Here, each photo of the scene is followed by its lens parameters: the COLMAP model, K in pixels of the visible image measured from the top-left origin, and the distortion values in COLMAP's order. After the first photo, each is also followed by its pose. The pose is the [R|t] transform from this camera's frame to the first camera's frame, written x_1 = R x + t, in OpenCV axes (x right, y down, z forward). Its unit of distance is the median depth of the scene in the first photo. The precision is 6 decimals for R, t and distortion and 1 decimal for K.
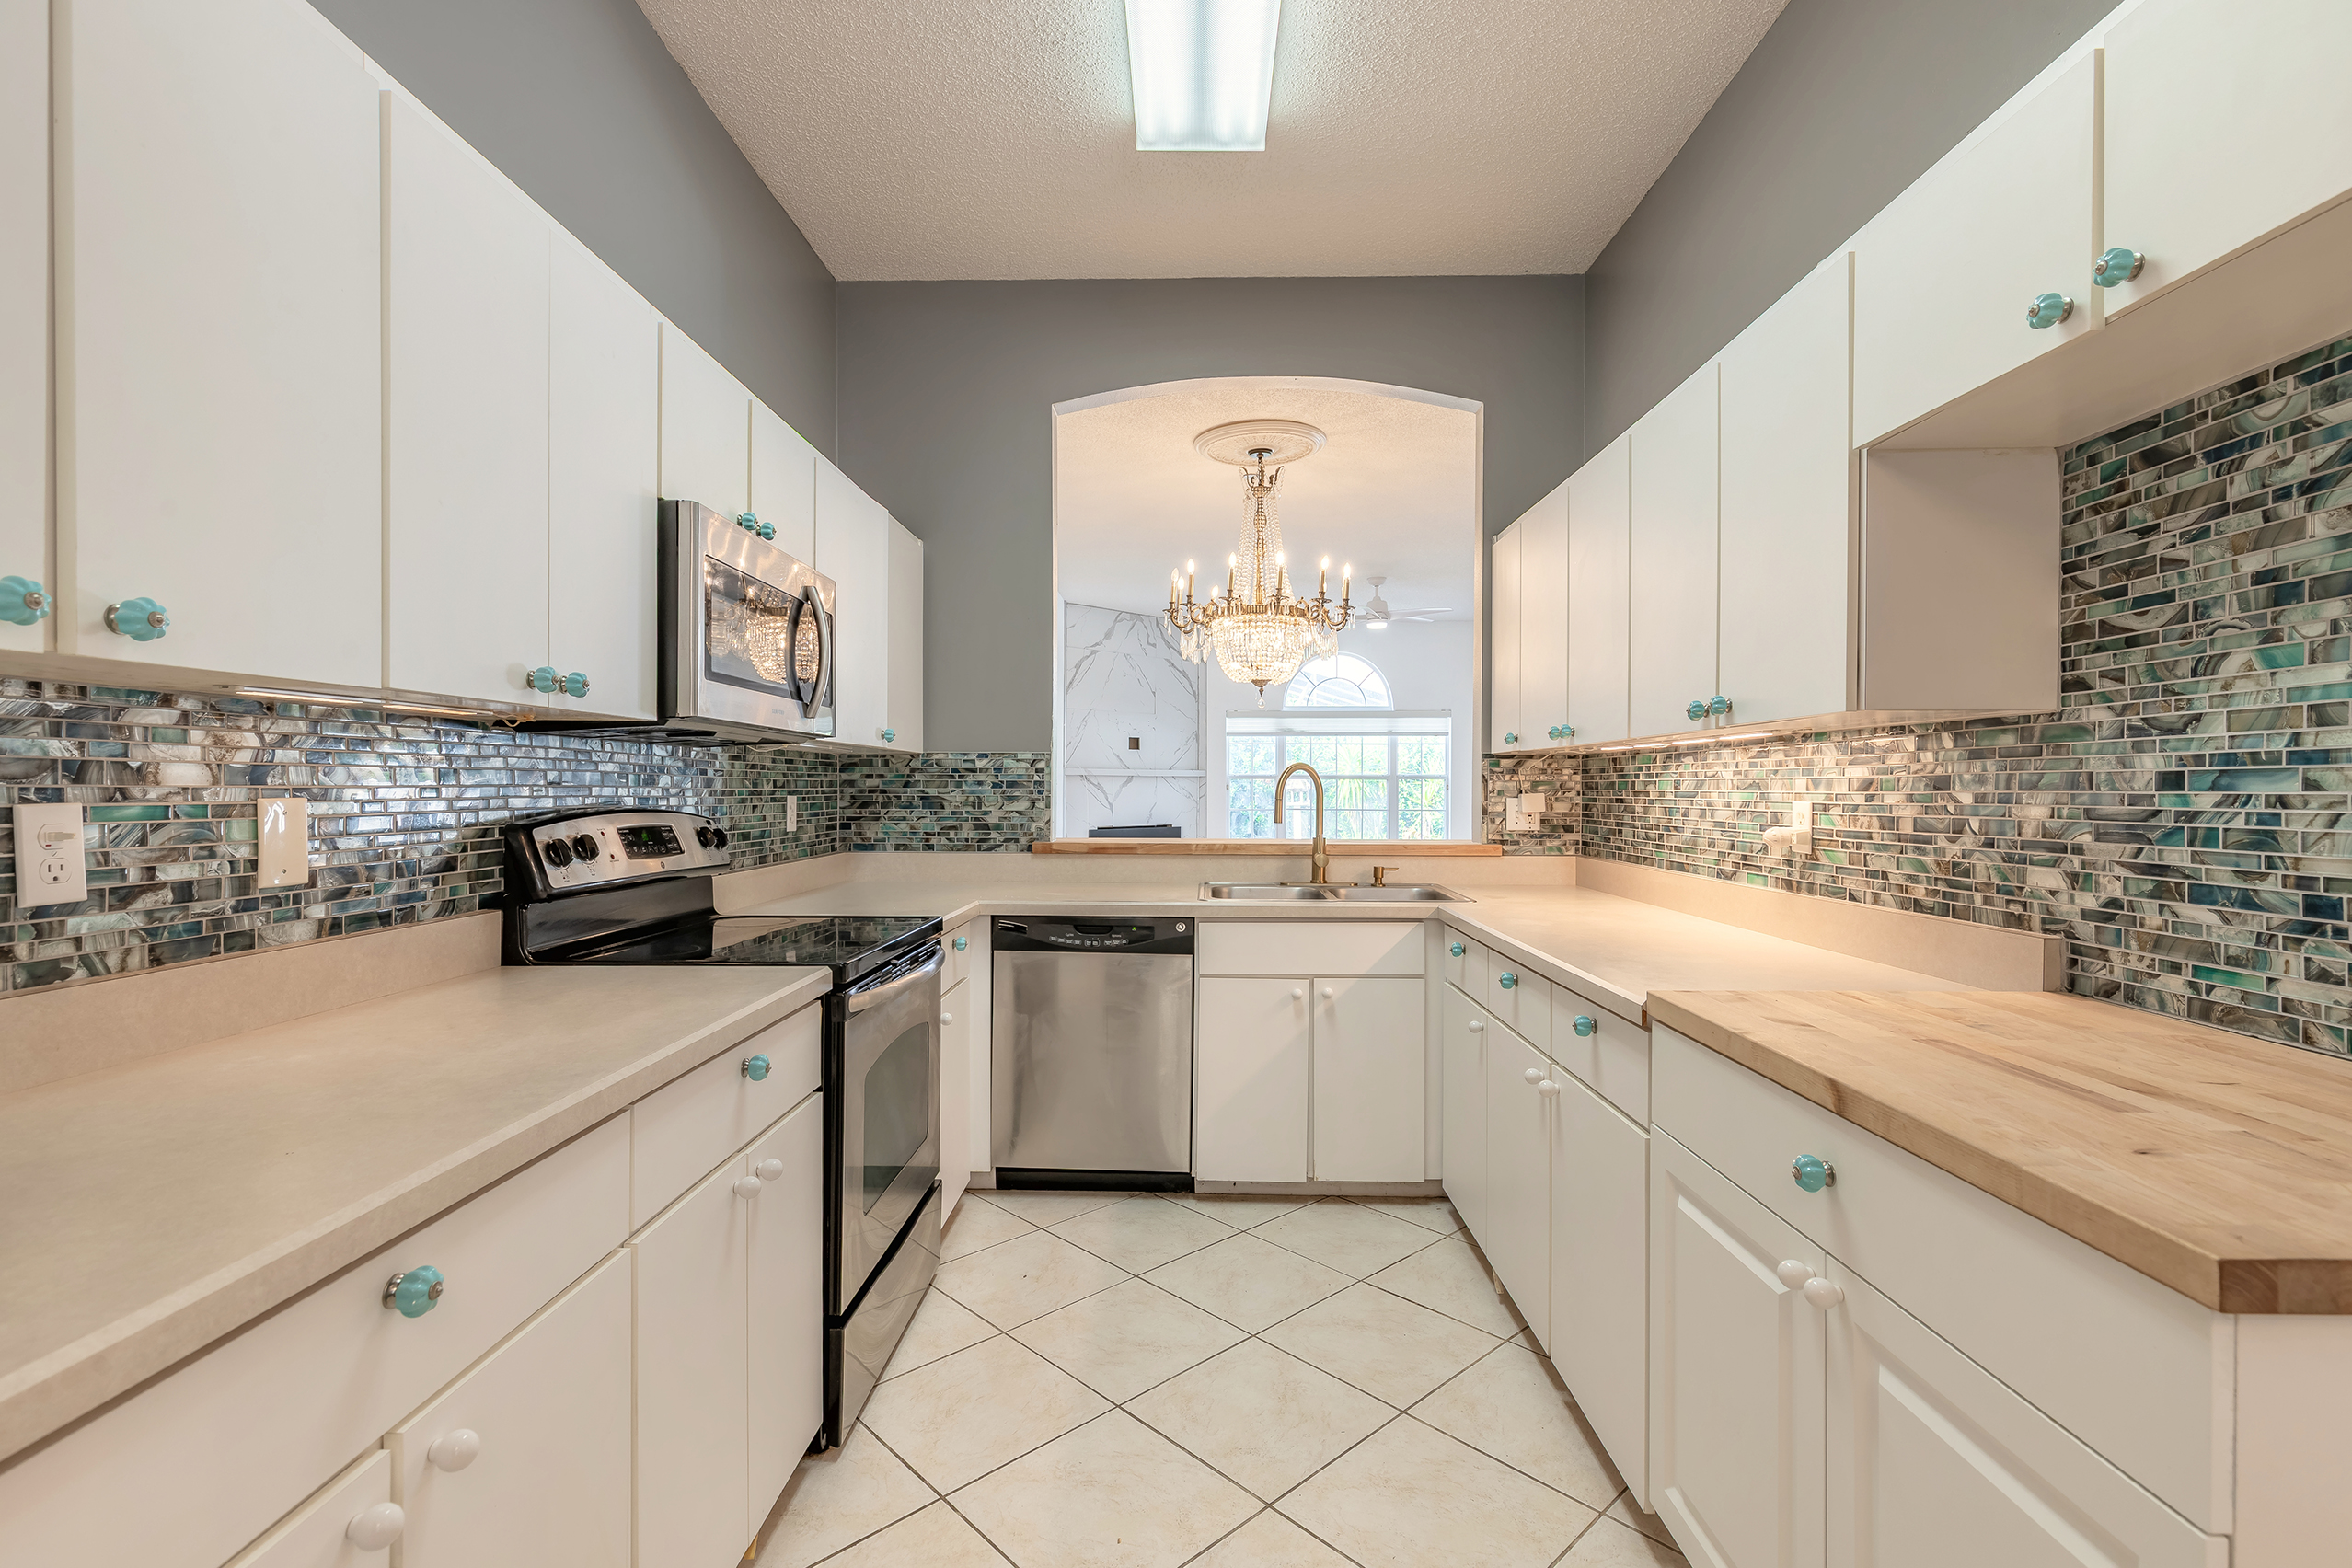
lens RADIAL K [[1058.0, 0, 1169.4], [0, 1058.0, 791.4], [0, 0, 1]] dist [0.007054, -0.001076]
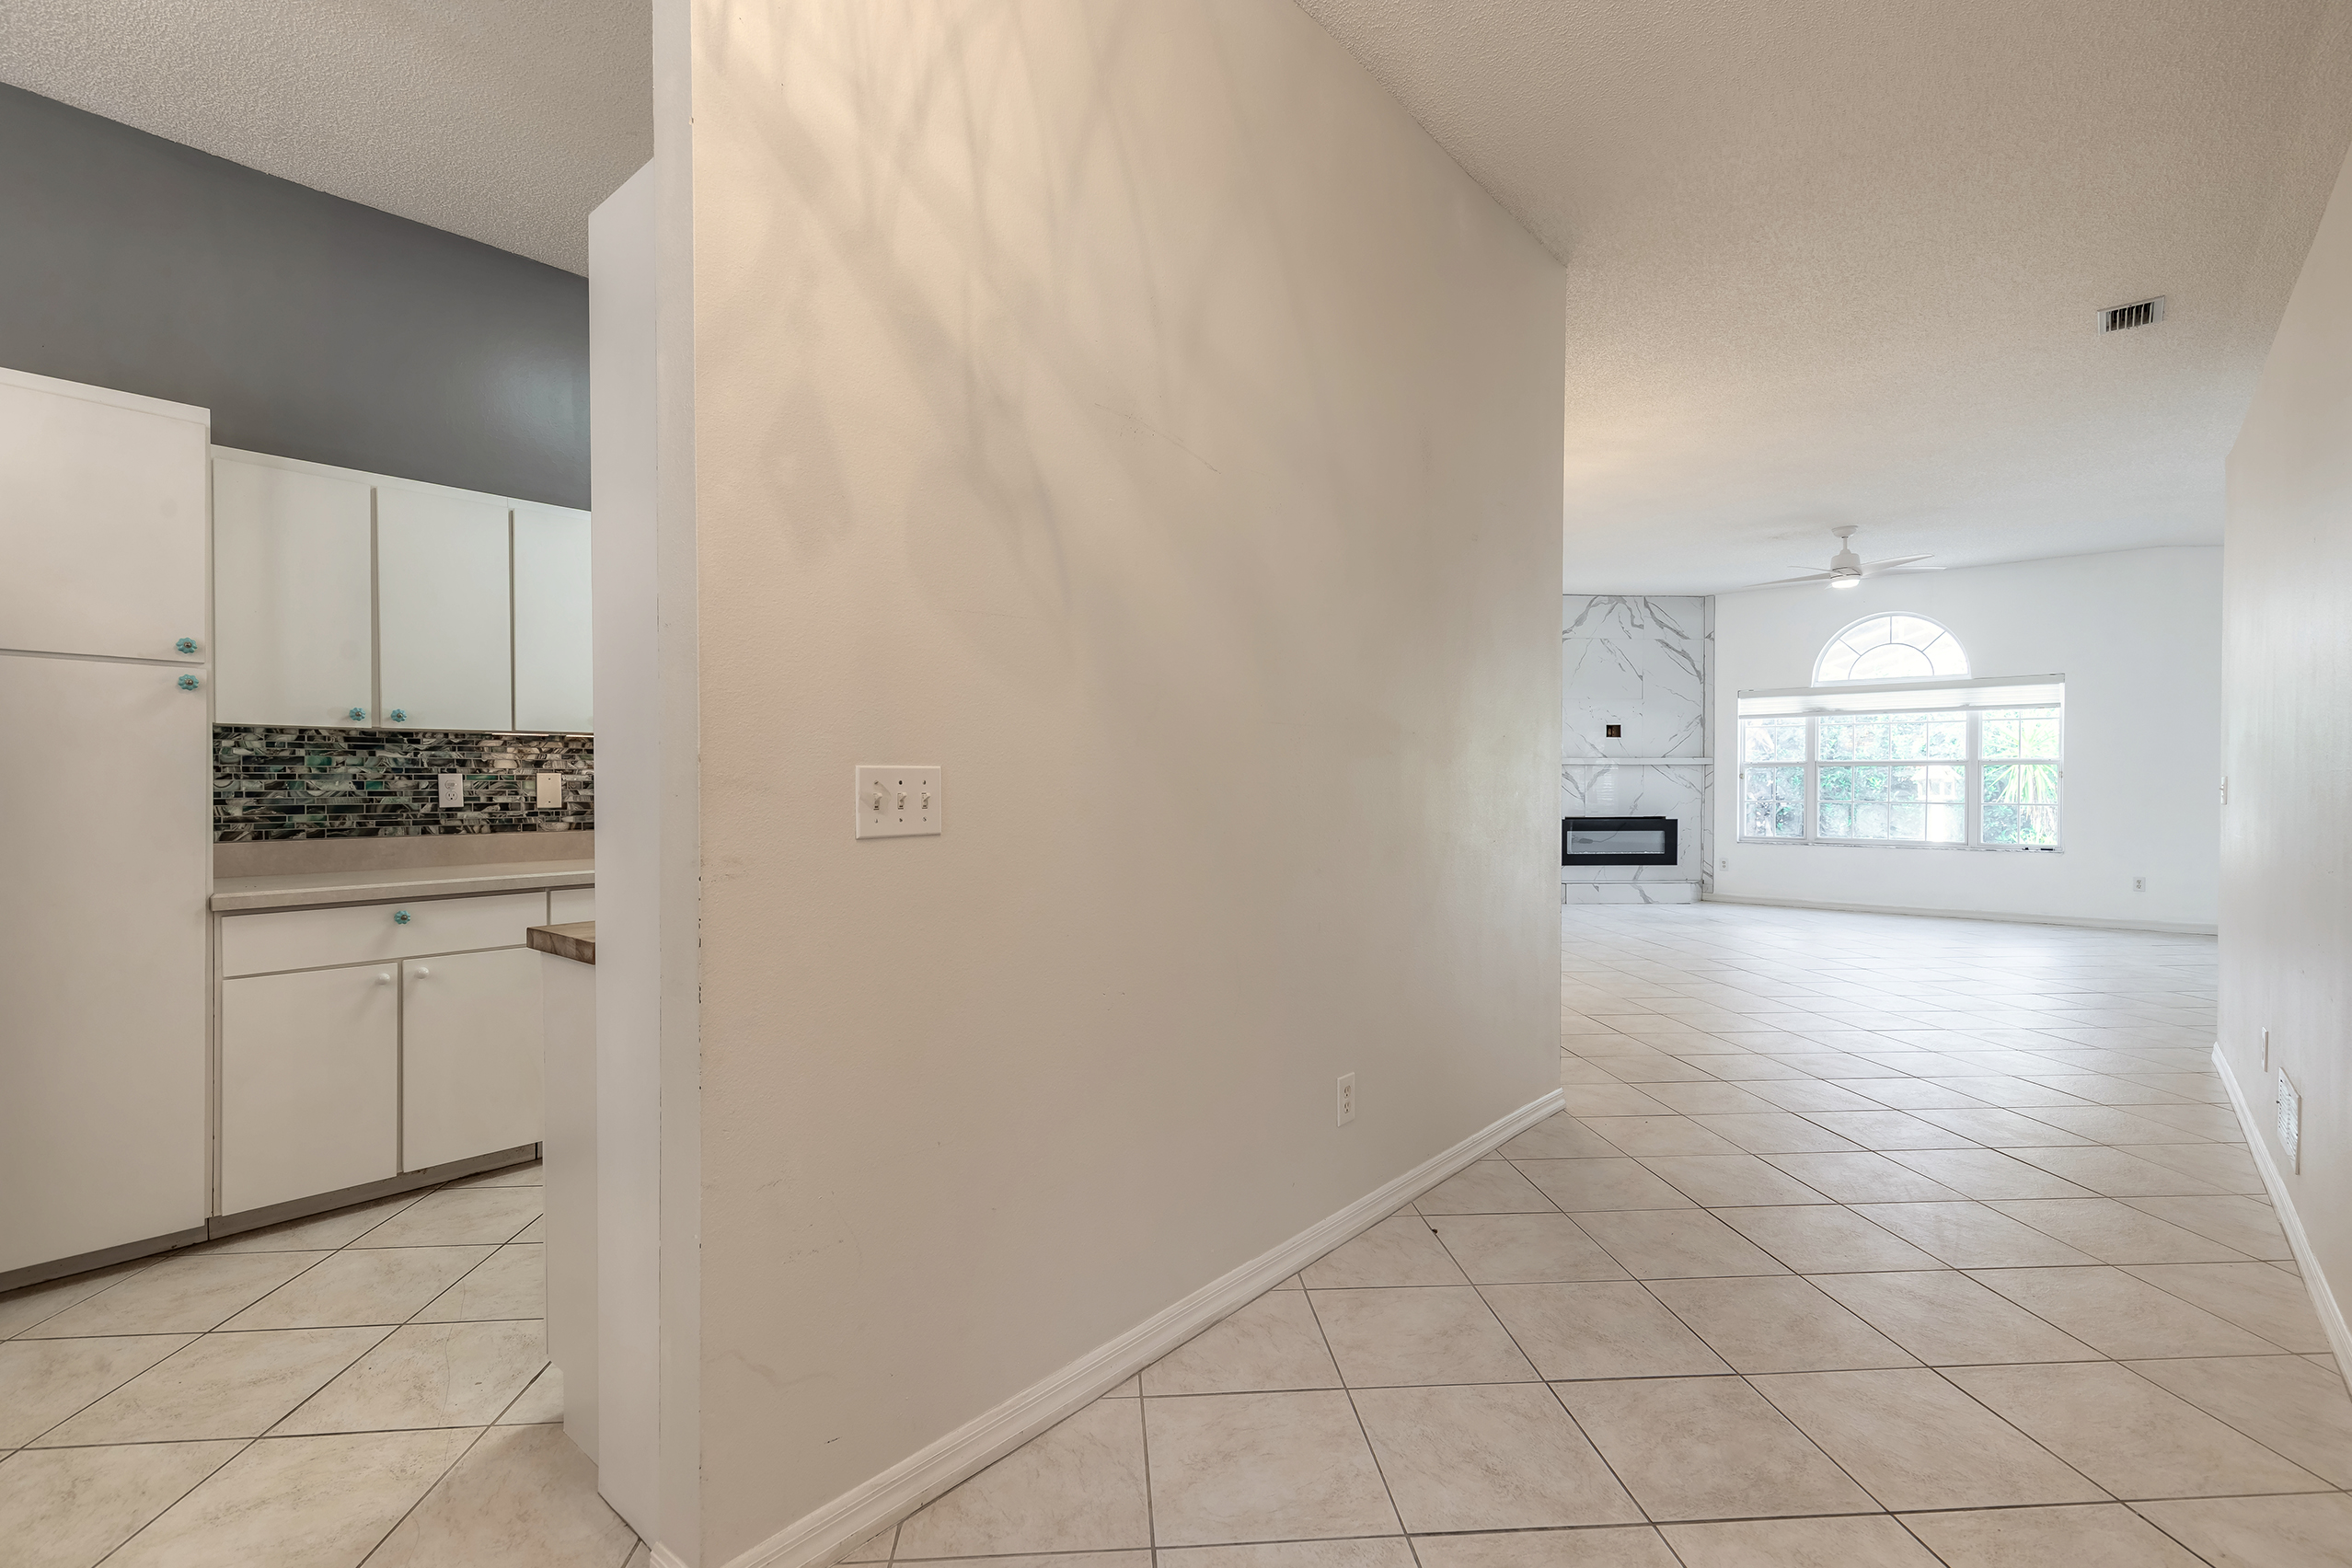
lens RADIAL K [[1058.0, 0, 1168.2], [0, 1058.0, 791.8], [0, 0, 1]] dist [0.007054, -0.001076]
pose [[0.774278, 0.003369, -0.632836, 1.479113], [-0.000067, 0.999986, 0.005242, 0.028621], [0.632845, -0.004016, 0.774268, -0.023238]]
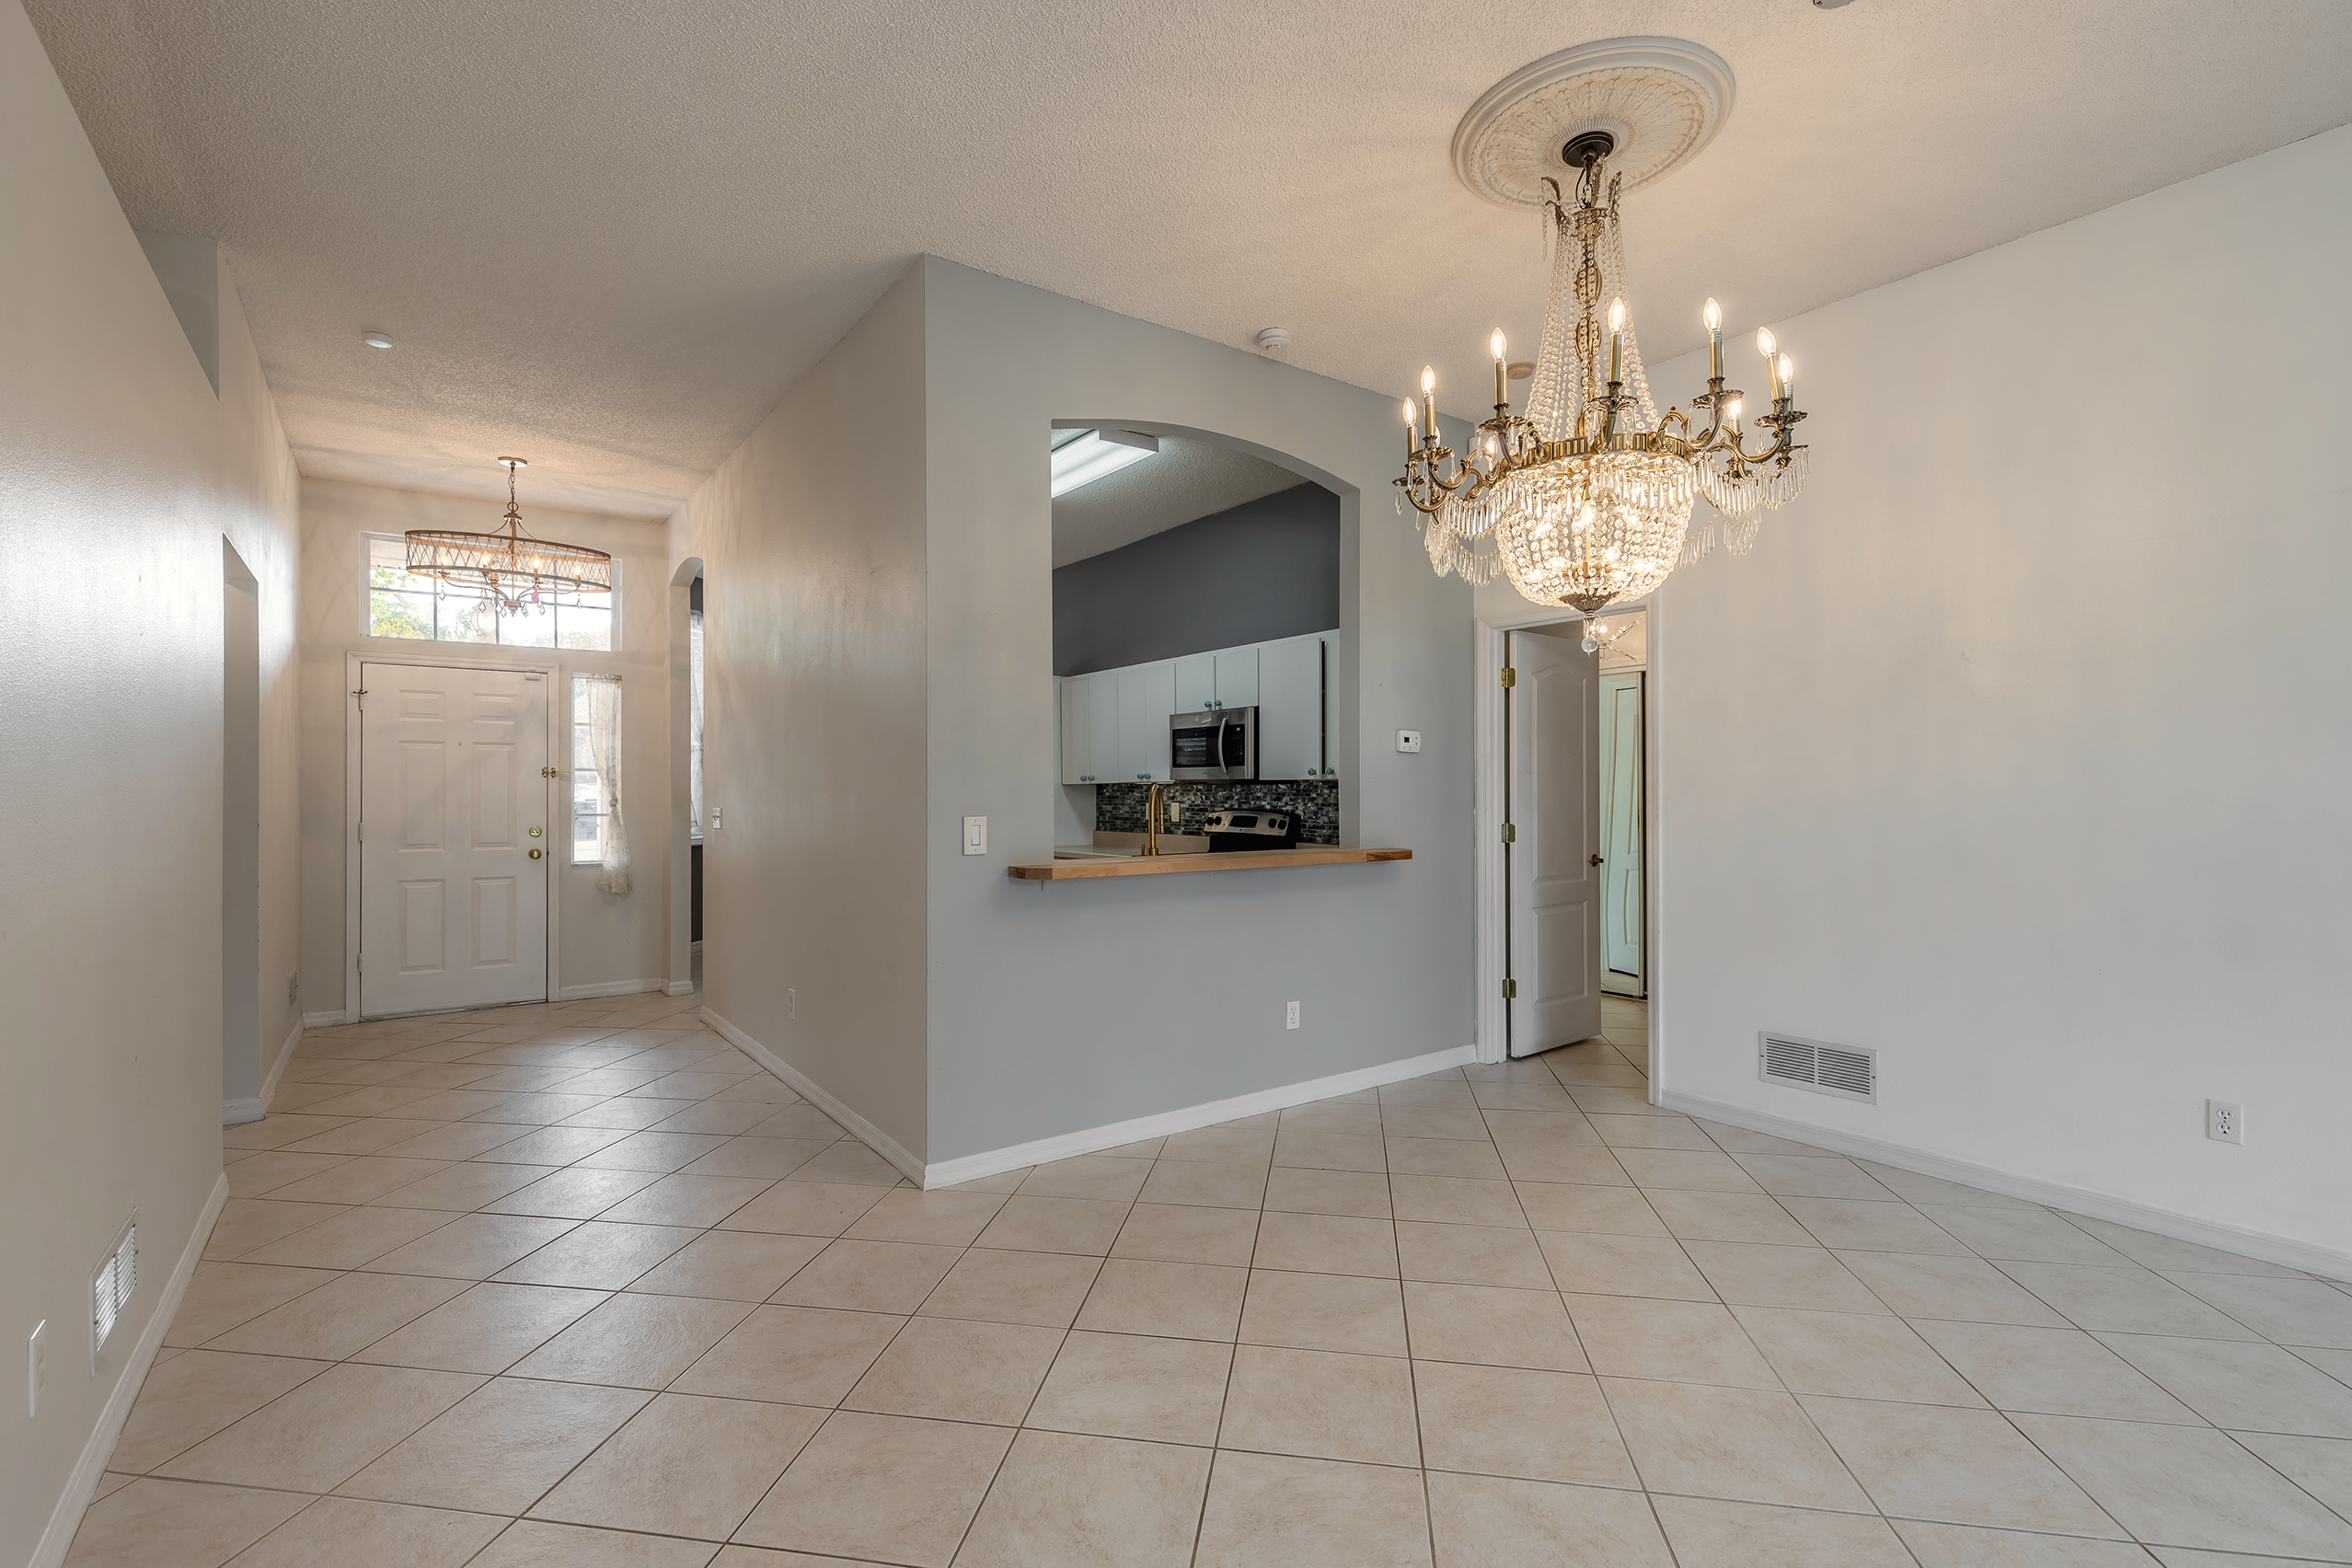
lens RADIAL K [[1058.0, 0, 1171.0], [0, 1058.0, 793.6], [0, 0, 1]] dist [0.007054, -0.001076]
pose [[-0.793807, -0.000218, -0.608170, 1.547615], [-0.002054, 0.999995, 0.002323, -0.035288], [0.608166, 0.003093, -0.793804, 3.597435]]
